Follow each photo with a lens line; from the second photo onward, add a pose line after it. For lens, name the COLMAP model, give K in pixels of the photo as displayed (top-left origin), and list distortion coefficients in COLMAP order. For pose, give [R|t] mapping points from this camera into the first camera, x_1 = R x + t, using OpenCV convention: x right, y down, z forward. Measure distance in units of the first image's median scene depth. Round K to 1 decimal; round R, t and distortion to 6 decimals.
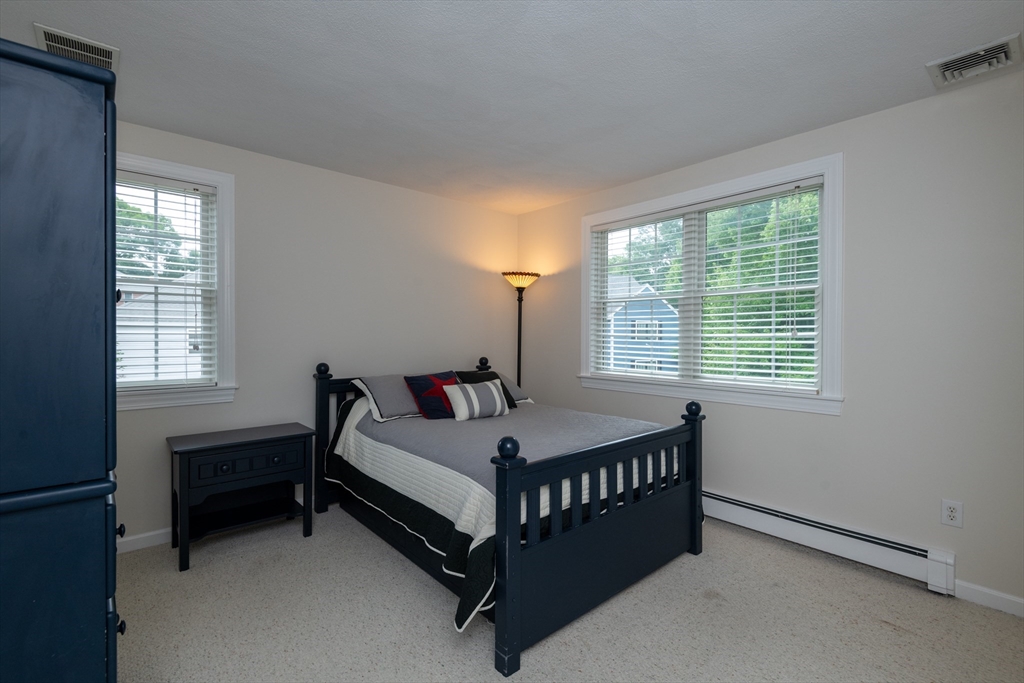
lens RADIAL K [[462.3, 0, 512.0], [0, 462.3, 341.5], [0, 0, 1]] dist [0.050691, -0.035324]
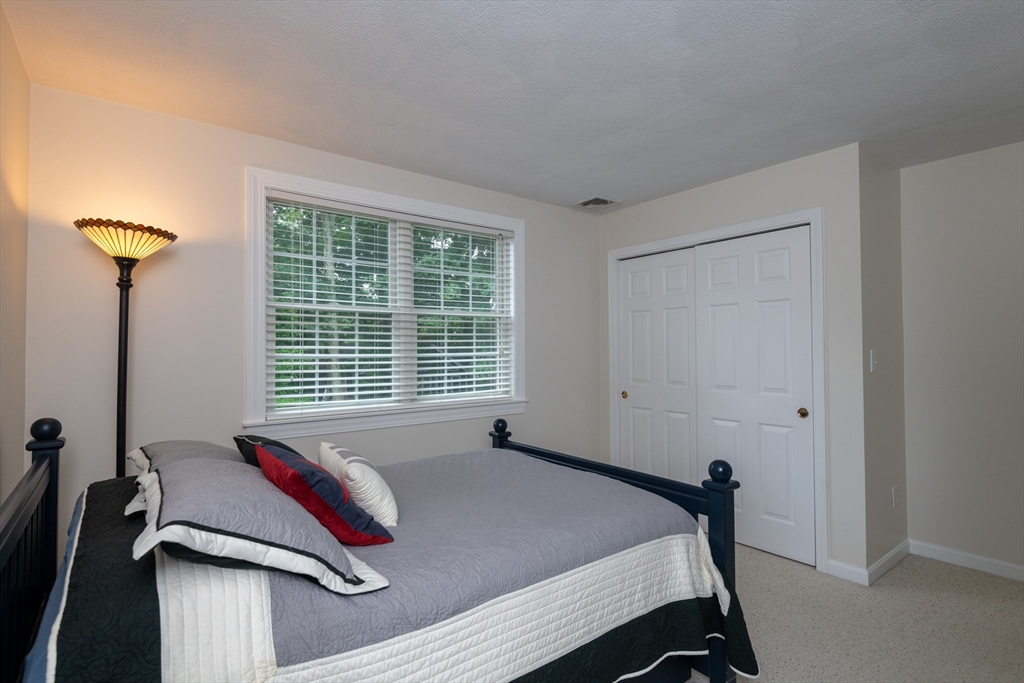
lens RADIAL K [[506.4, 0, 512.0], [0, 506.4, 341.5], [0, 0, 1]] dist [-0.000693, -0.000029]
pose [[0.048884, 0.023501, 0.998528, -0.494292], [0.027496, 0.999313, -0.024865, -0.008442], [-0.998426, 0.028671, 0.048205, 0.625456]]
